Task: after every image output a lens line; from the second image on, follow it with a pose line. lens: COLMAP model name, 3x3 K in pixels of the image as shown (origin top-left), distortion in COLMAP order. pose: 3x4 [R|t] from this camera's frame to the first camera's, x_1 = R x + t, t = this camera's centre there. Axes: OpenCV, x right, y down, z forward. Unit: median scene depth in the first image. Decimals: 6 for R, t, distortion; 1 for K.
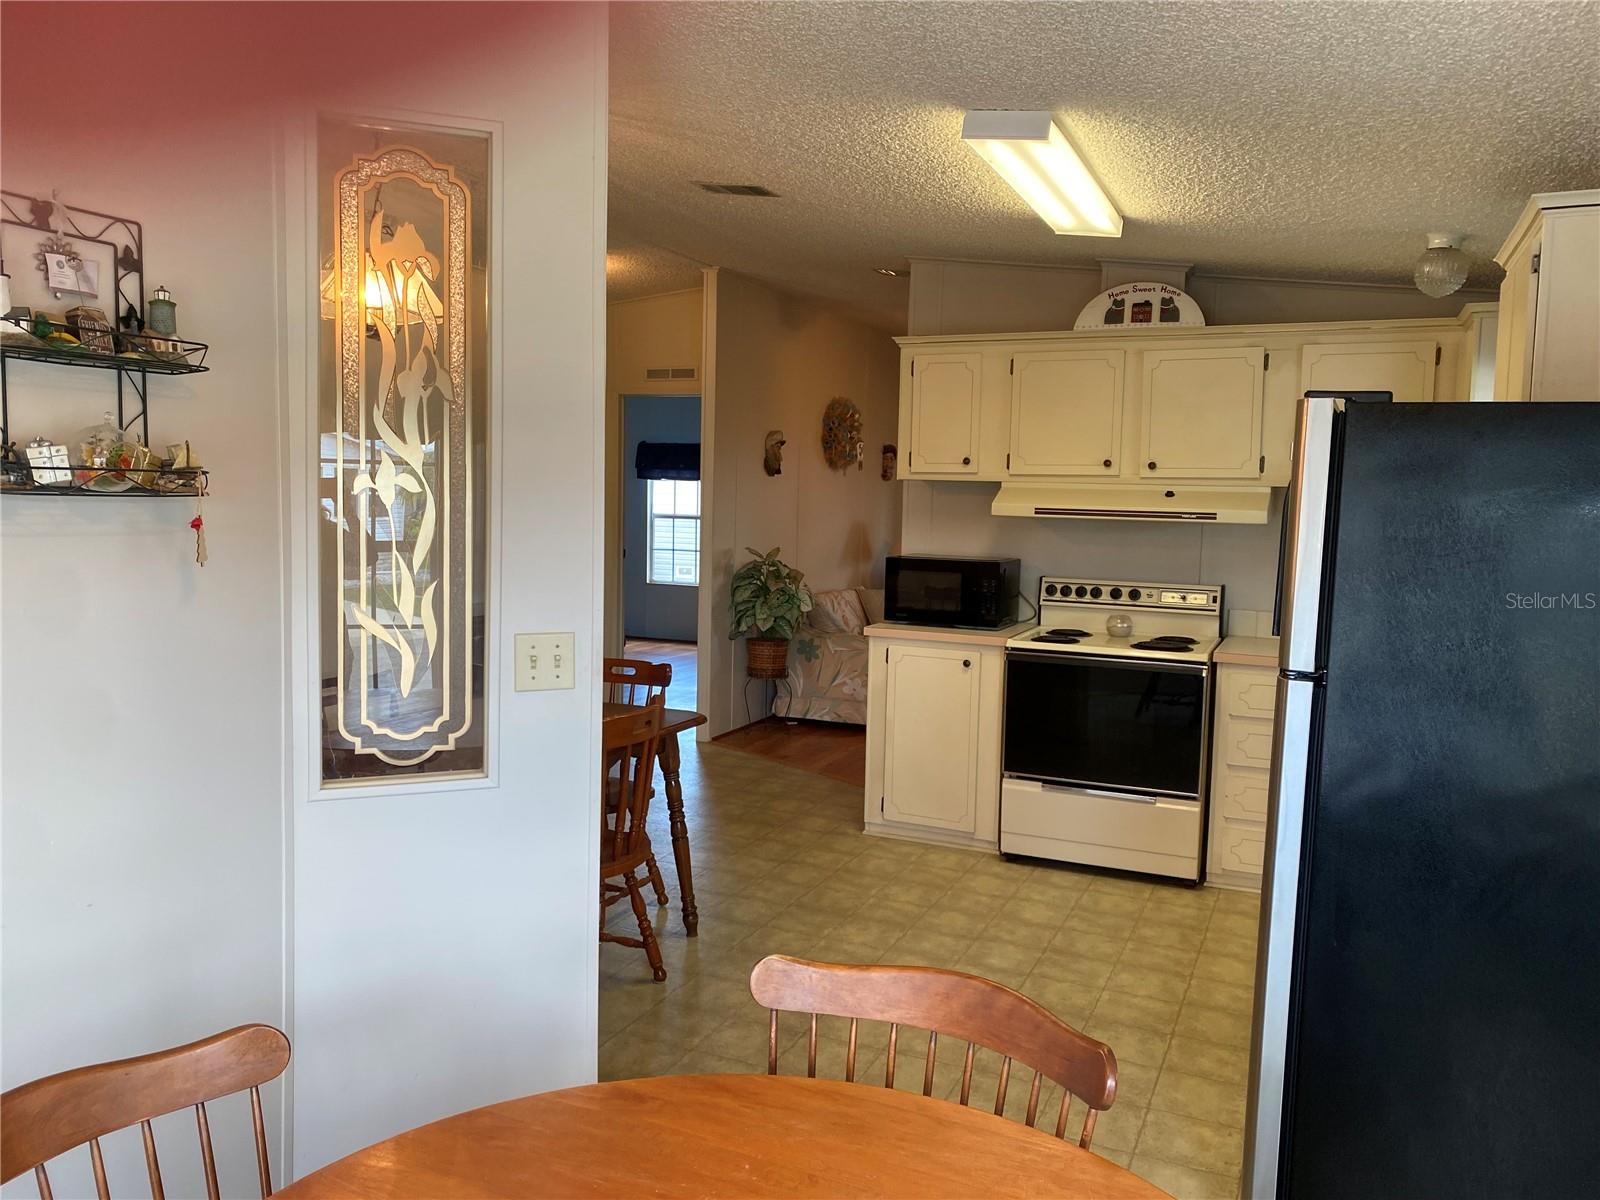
lens RADIAL K [[1216.5, 0, 785.0], [0, 1216.5, 591.7], [0, 0, 1]] dist [0.078893, -0.145507]
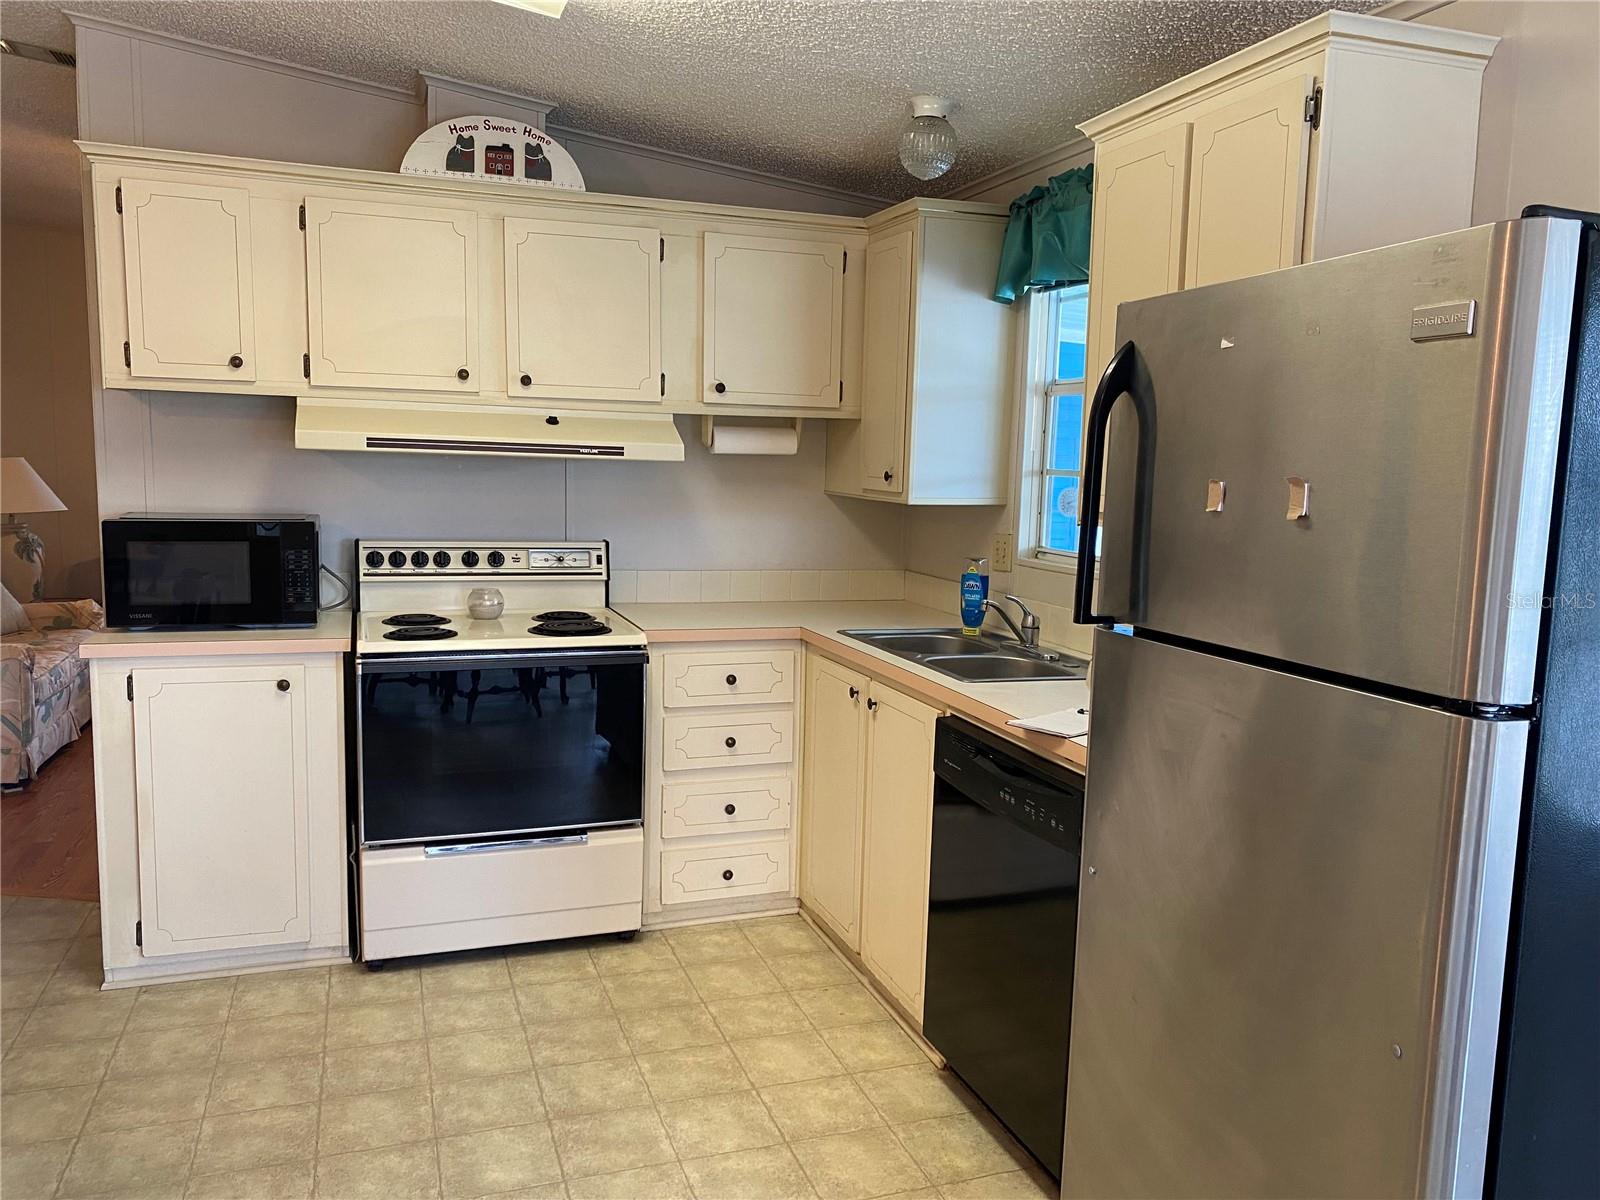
lens RADIAL K [[1224.2, 0, 802.6], [0, 1224.2, 608.4], [0, 0, 1]] dist [0.013065, 0.003987]
pose [[0.718569, -0.088971, 0.689741, -0.092314], [0.047253, 0.995737, 0.079213, -0.018092], [-0.693849, -0.024327, 0.719710, 0.355363]]
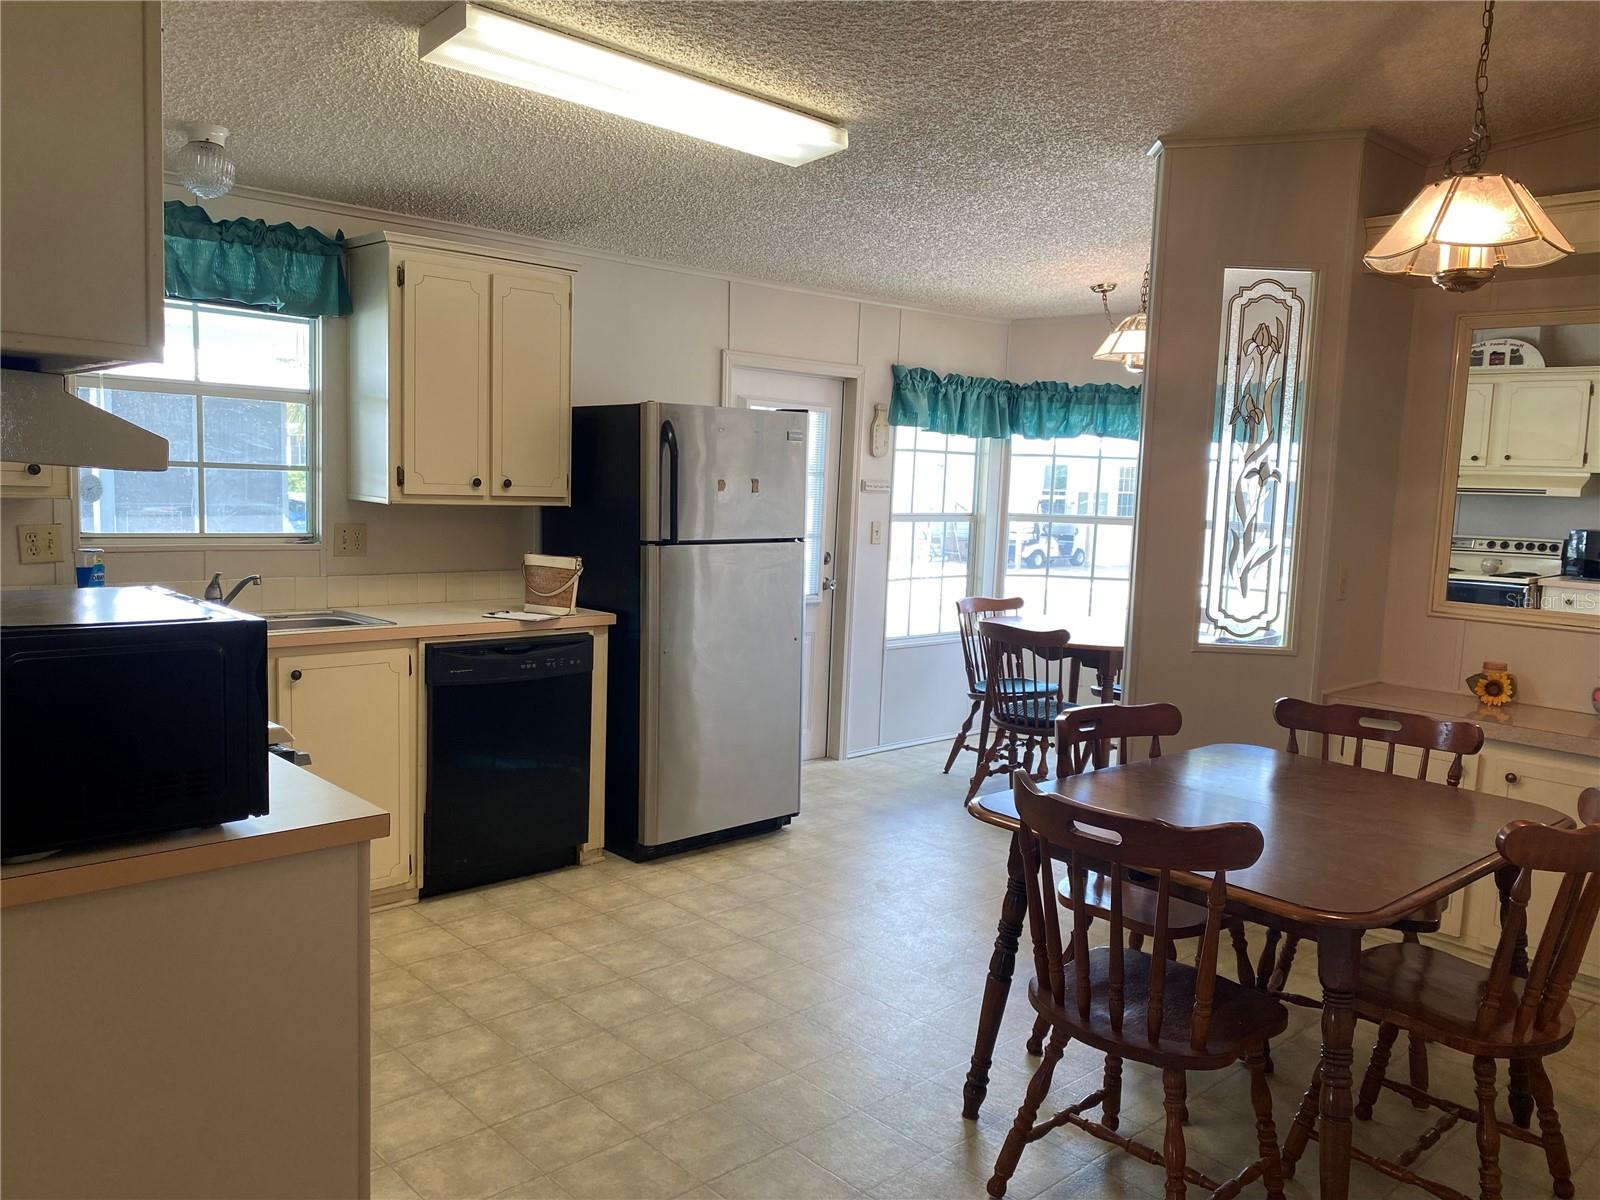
lens RADIAL K [[1216.5, 0, 785.0], [0, 1216.5, 591.7], [0, 0, 1]] dist [0.078893, -0.145507]
pose [[-0.920436, -0.091804, 0.379960, -0.172007], [-0.024306, 0.983591, 0.178769, -0.100890], [-0.390137, 0.155310, -0.907564, 1.310405]]
